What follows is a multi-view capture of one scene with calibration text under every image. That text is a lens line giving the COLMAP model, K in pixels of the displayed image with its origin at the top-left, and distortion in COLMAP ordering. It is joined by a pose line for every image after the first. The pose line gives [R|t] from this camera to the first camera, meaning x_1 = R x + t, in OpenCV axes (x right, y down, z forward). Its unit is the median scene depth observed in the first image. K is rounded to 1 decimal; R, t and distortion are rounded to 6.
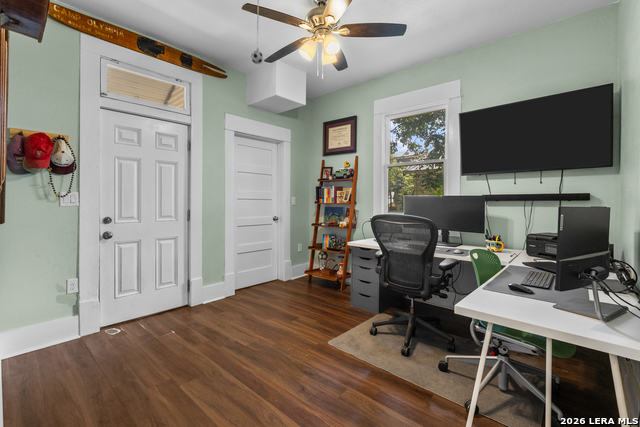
lens RADIAL K [[289.1, 0, 304.8], [0, 289.1, 203.1], [0, 0, 1]] dist [0.000815, 0.000058]
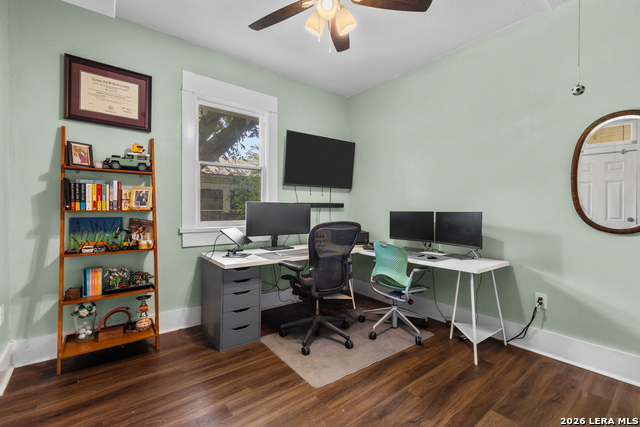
lens RADIAL K [[289.1, 0, 318.1], [0, 289.1, 210.7], [0, 0, 1]] dist [0.000815, 0.000058]
pose [[0.143460, -0.013298, 0.989567, -0.557152], [-0.001158, 0.999907, 0.013605, -0.010506], [-0.989655, -0.003097, 0.143431, 0.705555]]
